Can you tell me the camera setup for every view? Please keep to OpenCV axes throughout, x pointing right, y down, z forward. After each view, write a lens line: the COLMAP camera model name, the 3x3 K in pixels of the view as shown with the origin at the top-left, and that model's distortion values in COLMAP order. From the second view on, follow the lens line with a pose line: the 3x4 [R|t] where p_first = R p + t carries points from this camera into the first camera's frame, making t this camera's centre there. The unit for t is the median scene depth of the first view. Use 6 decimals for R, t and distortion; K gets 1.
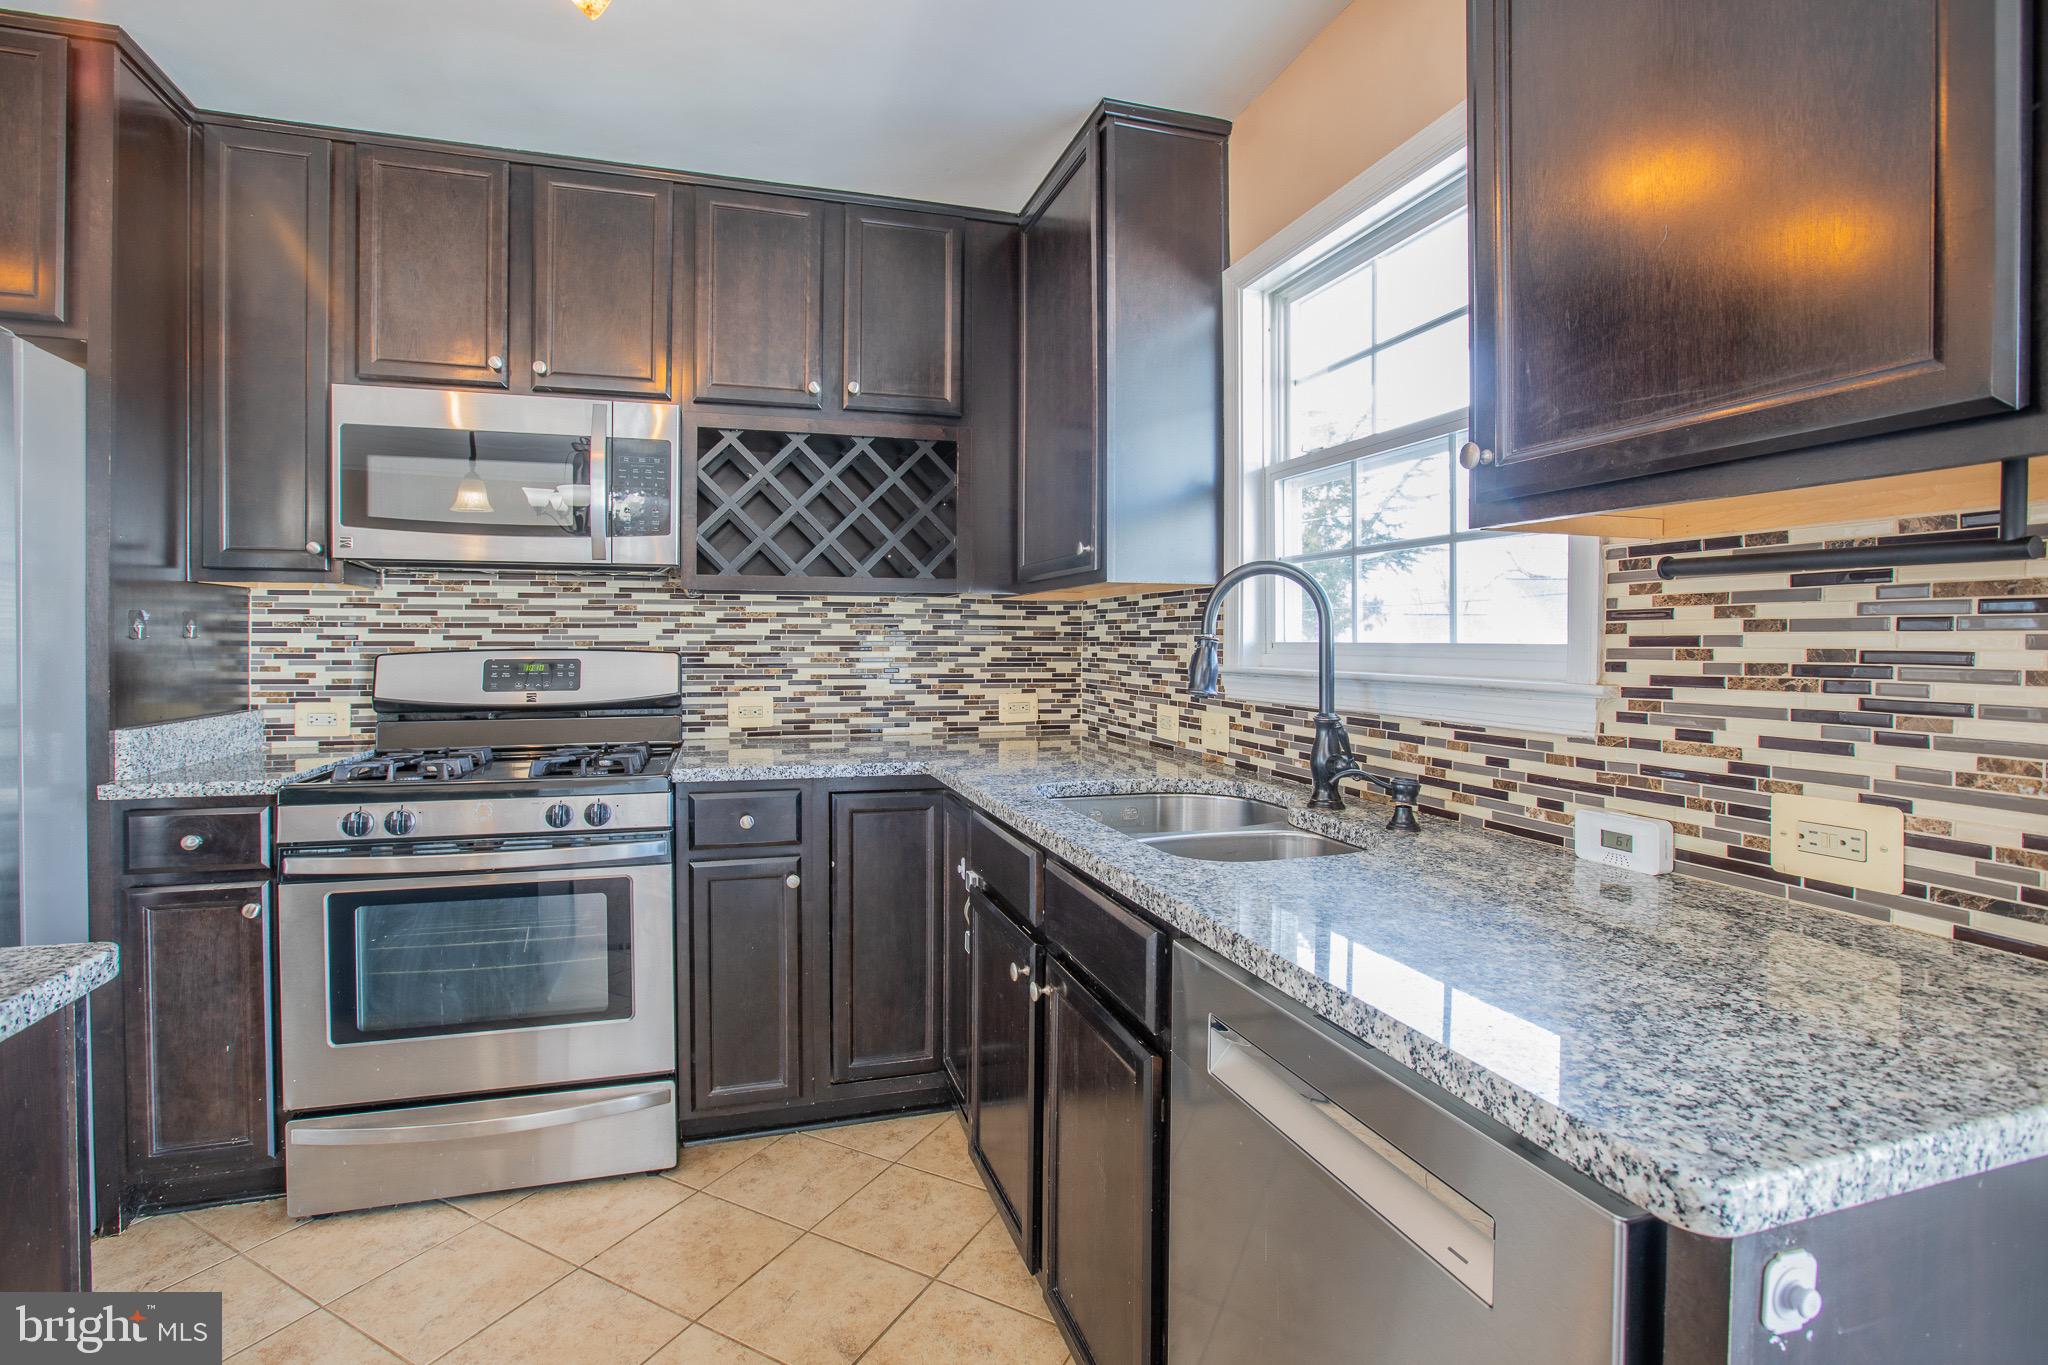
lens RADIAL K [[955.5, 0, 1020.2], [0, 955.5, 651.2], [0, 0, 1]] dist [-0.057594, 0.024197]
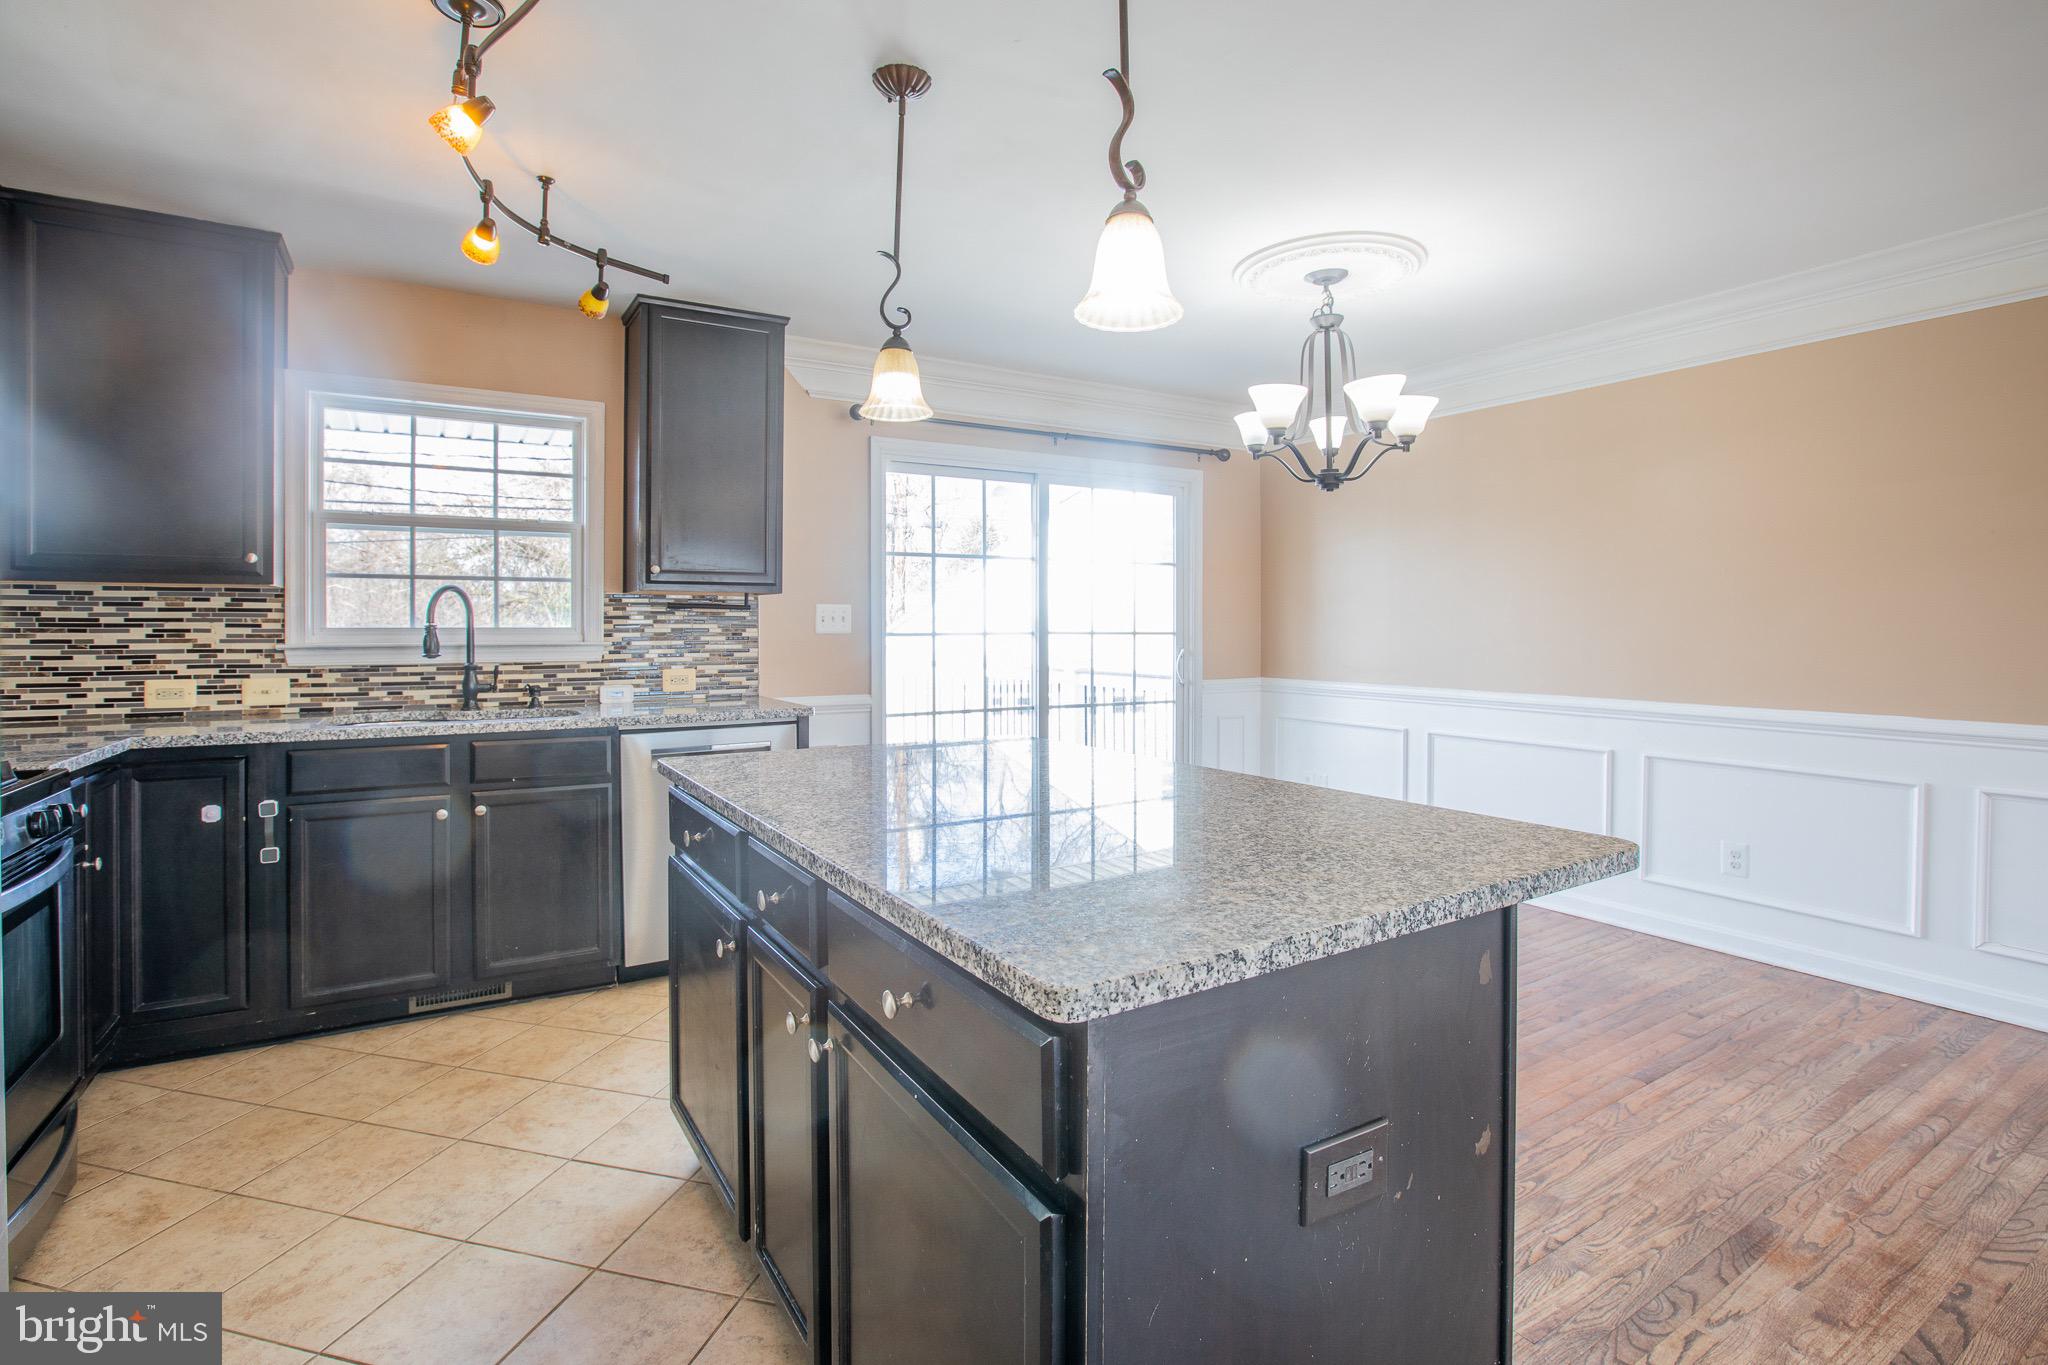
lens RADIAL K [[953.8, 0, 1021.2], [0, 953.8, 622.0], [0, 0, 1]] dist [-0.070182, 0.026157]
pose [[-0.224520, 0.001626, 0.974468, -1.290634], [0.010930, 0.999940, 0.000849, -0.006665], [-0.974408, 0.010841, -0.224524, 0.213819]]
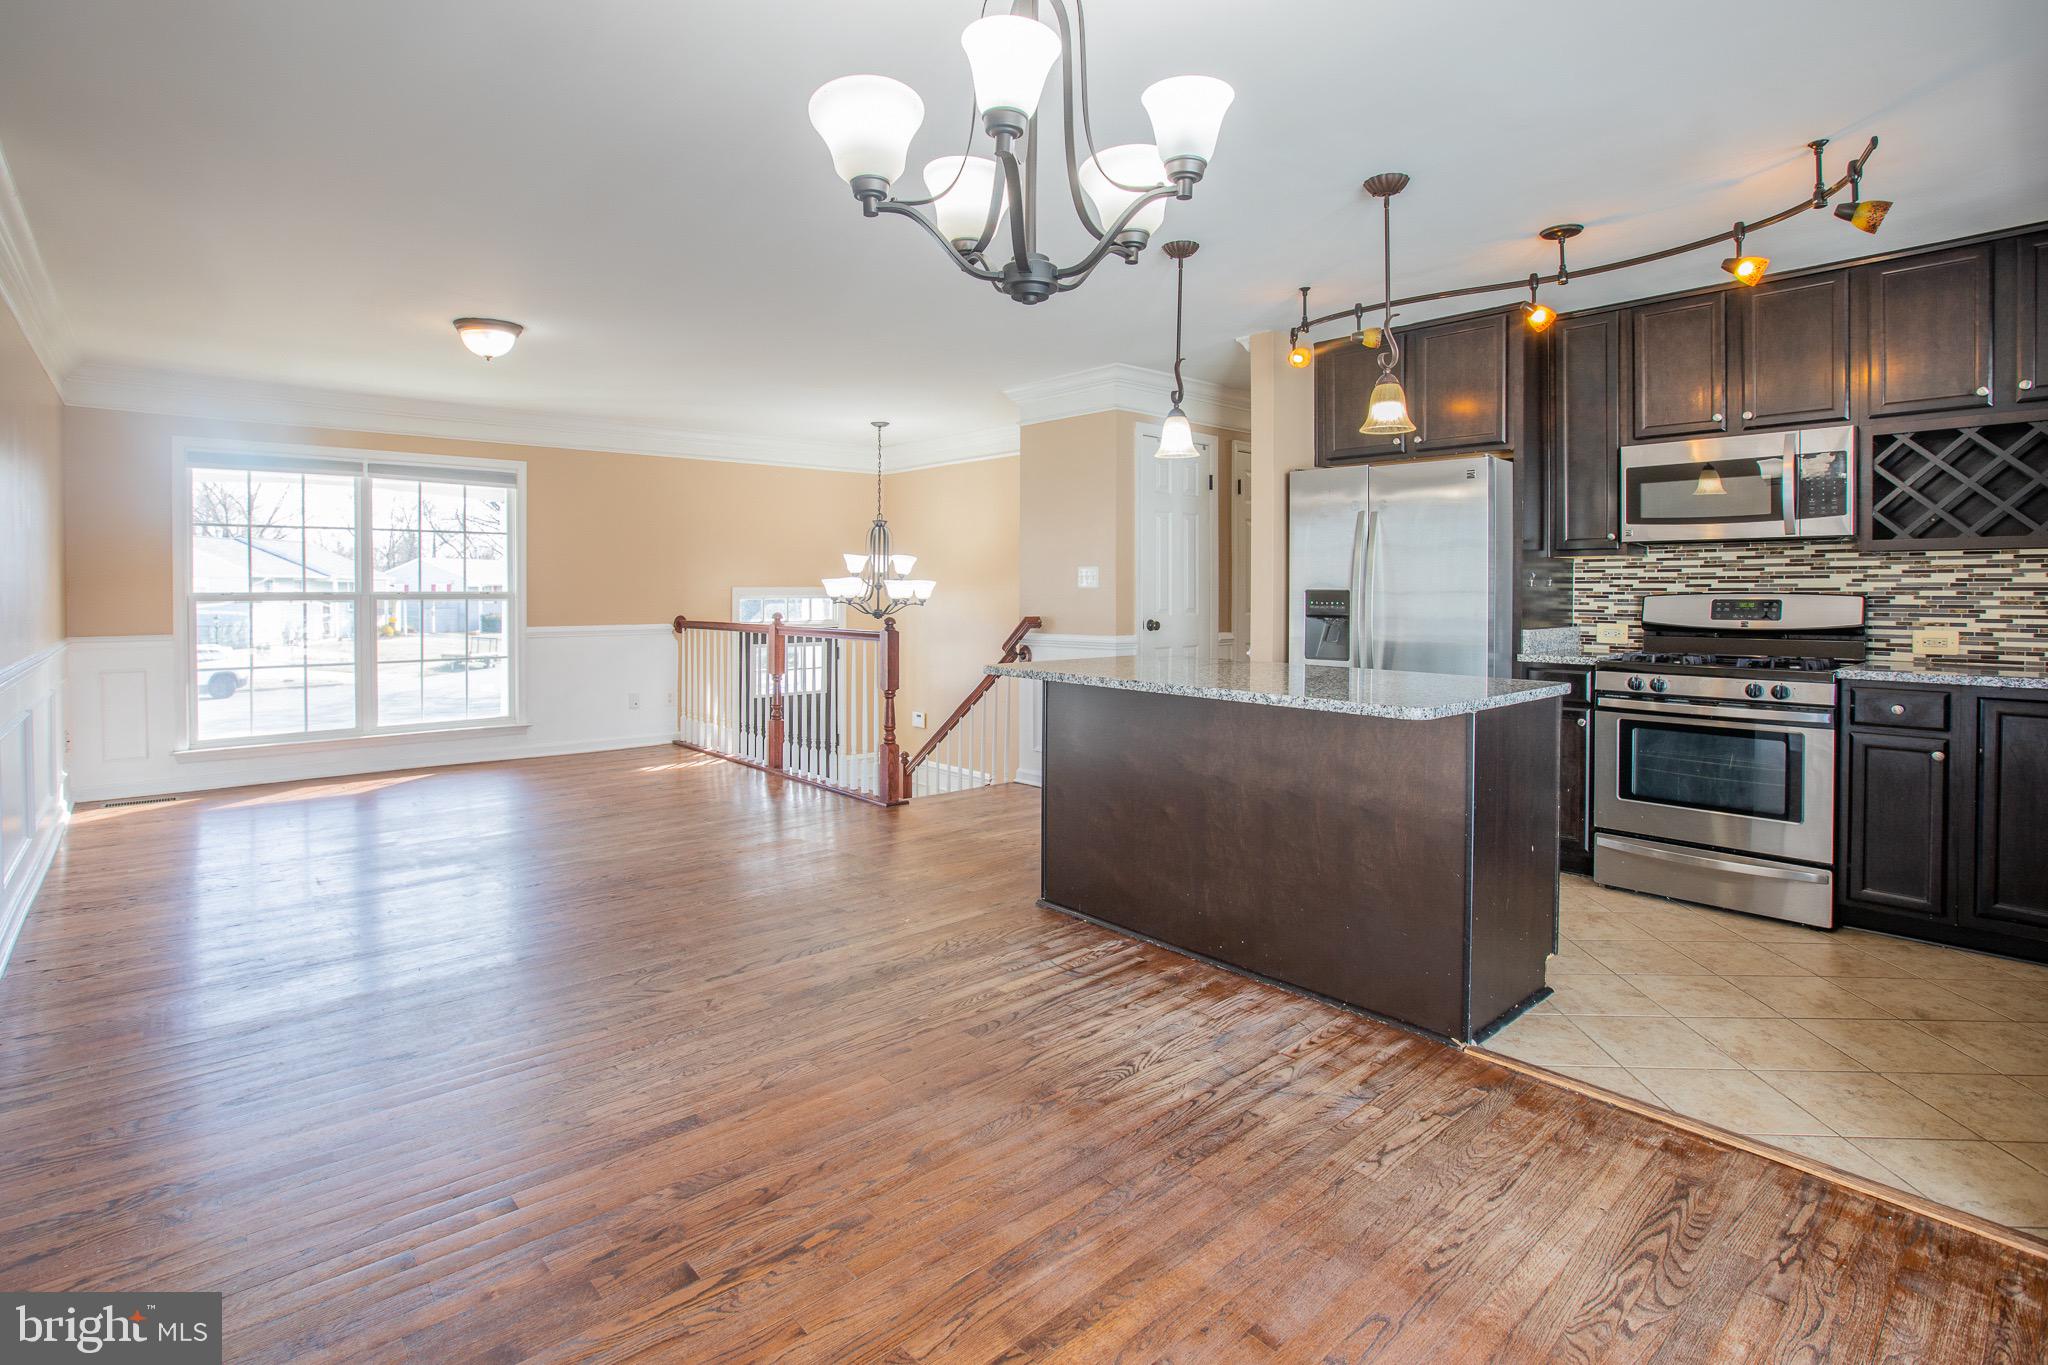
lens RADIAL K [[987.1, 0, 1021.9], [0, 987.1, 596.9], [0, 0, 1]] dist [-0.003425, -0.000692]
pose [[0.406741, 0.003403, -0.913537, 0.493069], [-0.010030, 0.999949, -0.000741, 0.018120], [0.913489, 0.009464, 0.406754, -0.769162]]
